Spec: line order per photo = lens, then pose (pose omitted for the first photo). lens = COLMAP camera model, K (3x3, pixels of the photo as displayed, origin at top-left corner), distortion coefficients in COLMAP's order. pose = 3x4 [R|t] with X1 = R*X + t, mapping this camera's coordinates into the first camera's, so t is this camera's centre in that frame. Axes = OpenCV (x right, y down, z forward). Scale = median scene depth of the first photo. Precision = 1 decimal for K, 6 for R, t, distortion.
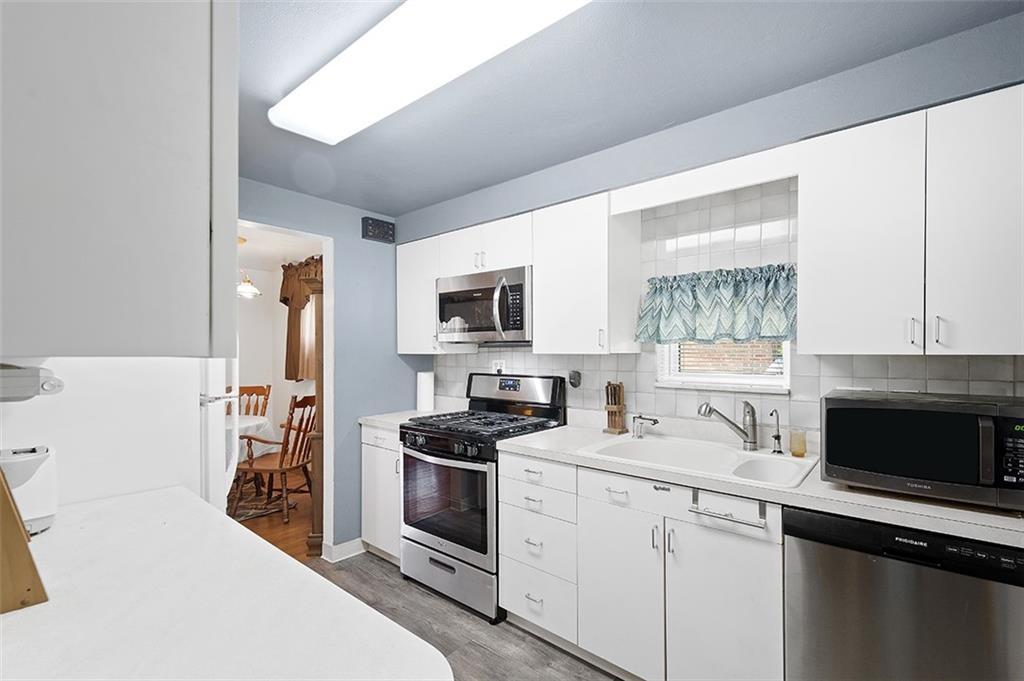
lens RADIAL K [[453.4, 0, 519.0], [0, 453.4, 347.8], [0, 0, 1]] dist [0.008259, -0.000036]
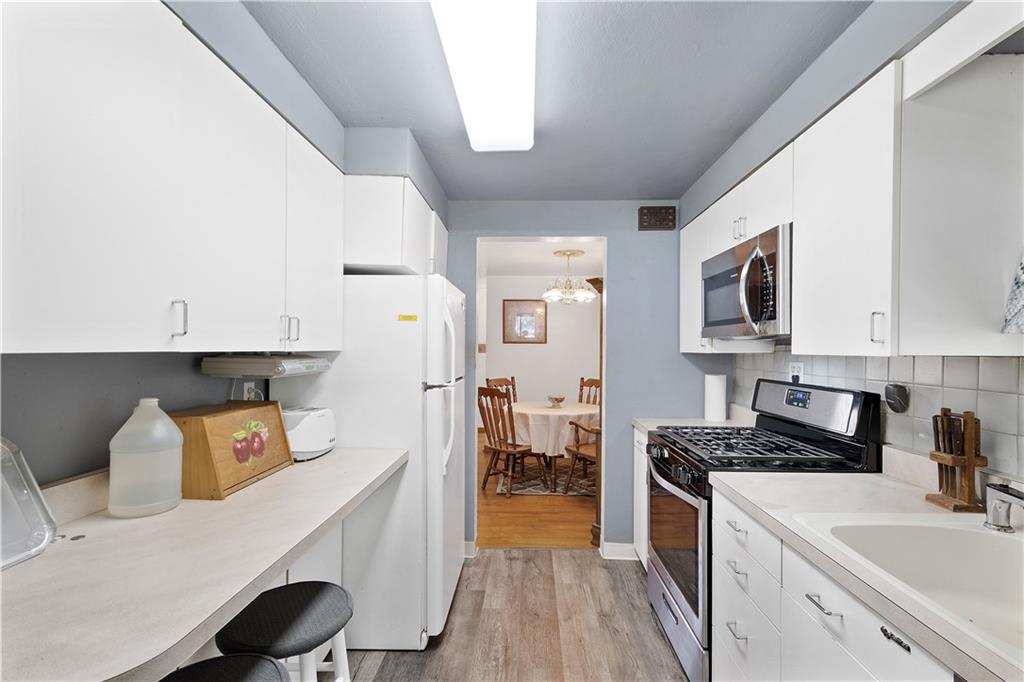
lens RADIAL K [[450.6, 0, 517.2], [0, 450.6, 348.8], [0, 0, 1]] dist [0.009824, -0.000149]
pose [[0.631841, 0.004936, -0.775082, 0.265222], [0.000113, 0.999979, 0.006461, 0.000478], [0.775098, -0.004169, 0.631828, 0.239211]]
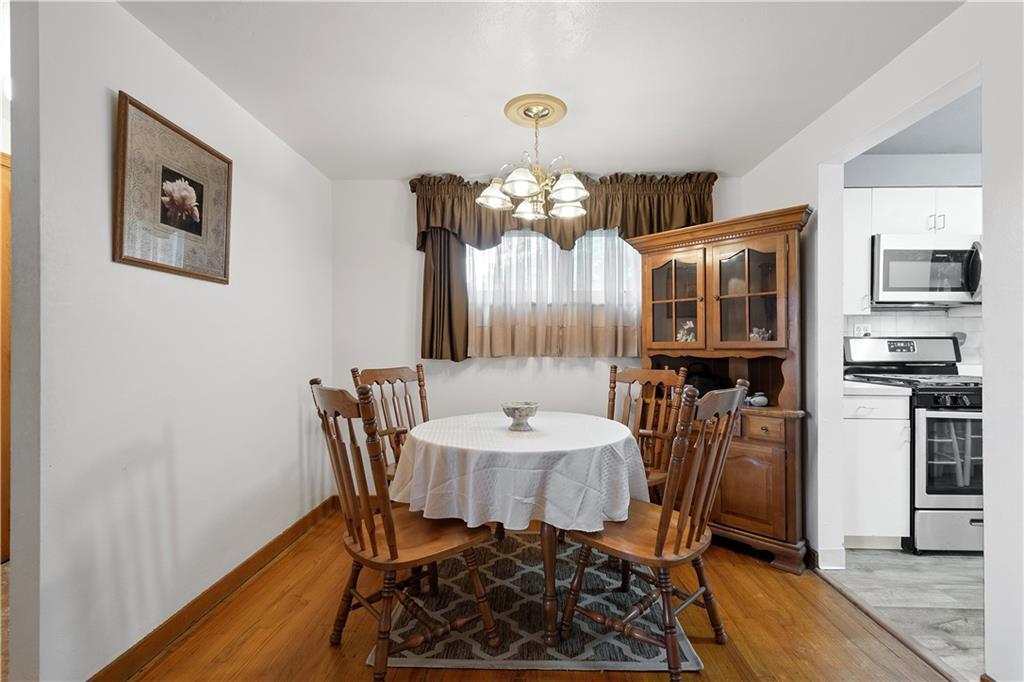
lens RADIAL K [[453.4, 0, 519.0], [0, 453.4, 348.3], [0, 0, 1]] dist [0.008259, -0.000036]
pose [[0.767751, 0.001125, 0.640748, -1.476651], [-0.007135, 0.999951, 0.006793, 0.091294], [-0.640709, -0.009787, 0.767722, 0.816319]]
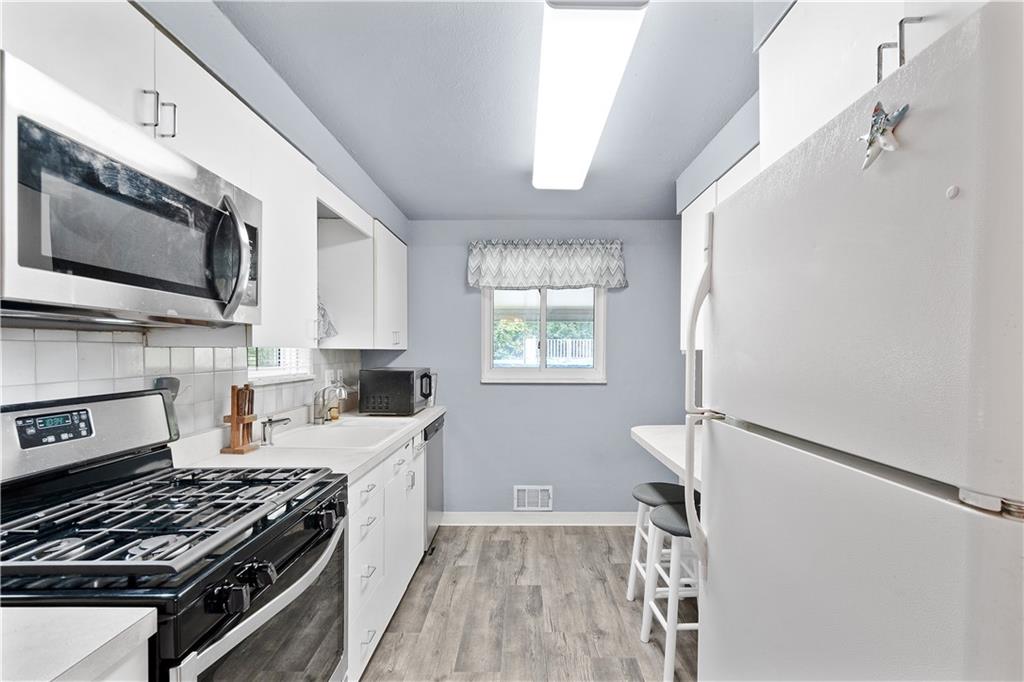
lens RADIAL K [[468.6, 0, 515.9], [0, 468.6, 358.3], [0, 0, 1]] dist [0.014543, 0.000333]
pose [[-0.640745, -0.008430, 0.767708, -0.622367], [-0.005974, 0.999964, 0.005994, 0.020060], [-0.767731, -0.000745, -0.640772, 1.033754]]
